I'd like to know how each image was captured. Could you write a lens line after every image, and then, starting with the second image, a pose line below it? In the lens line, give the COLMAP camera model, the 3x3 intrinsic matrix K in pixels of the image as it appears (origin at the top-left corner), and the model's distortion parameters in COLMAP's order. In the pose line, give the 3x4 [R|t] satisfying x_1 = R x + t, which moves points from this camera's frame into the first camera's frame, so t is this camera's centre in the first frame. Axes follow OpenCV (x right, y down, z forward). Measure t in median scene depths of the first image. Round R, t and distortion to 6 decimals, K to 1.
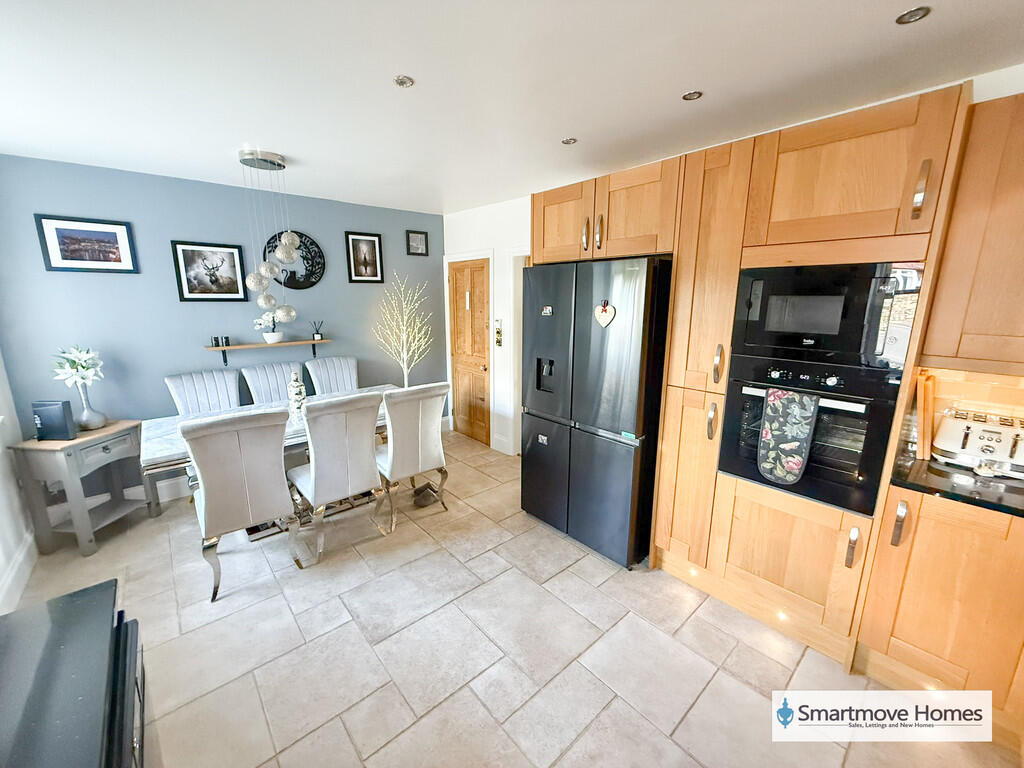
lens RADIAL K [[408.8, 0, 509.5], [0, 408.8, 382.9], [0, 0, 1]] dist [0.001684, 0.000102]
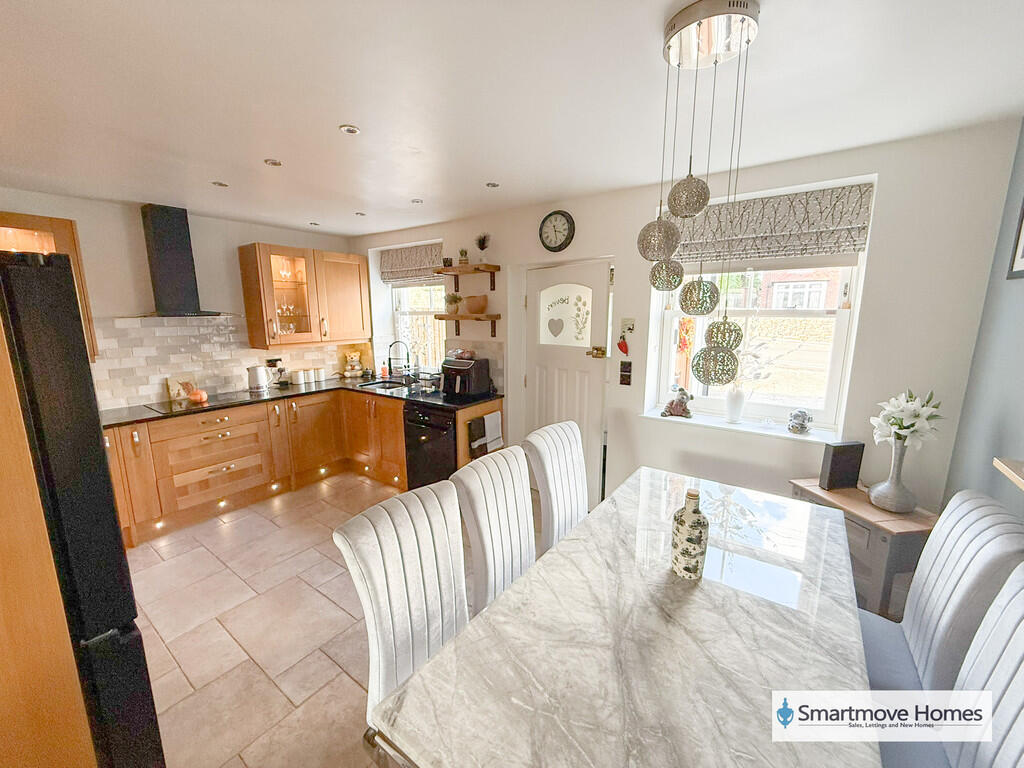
lens RADIAL K [[408.8, 0, 509.5], [0, 408.8, 382.9], [0, 0, 1]] dist [0.001684, 0.000102]
pose [[-0.976282, 0.043556, -0.212076, -0.243022], [-0.038027, 0.929829, 0.366023, -0.304956], [0.213137, 0.365406, -0.906119, 1.365567]]
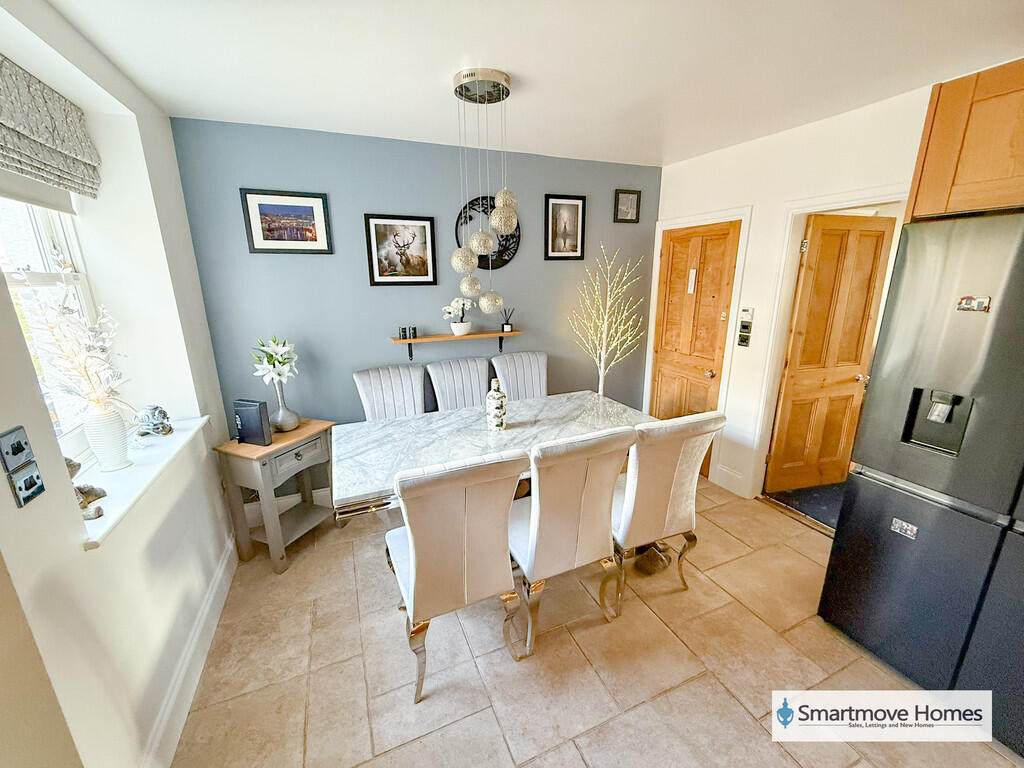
lens RADIAL K [[408.8, 0, 509.5], [0, 408.8, 382.9], [0, 0, 1]] dist [0.001684, 0.000102]
pose [[0.951171, 0.067931, -0.301095, -0.278355], [-0.052526, 0.996877, 0.058977, -0.067626], [0.304161, -0.040282, 0.951769, 0.286705]]
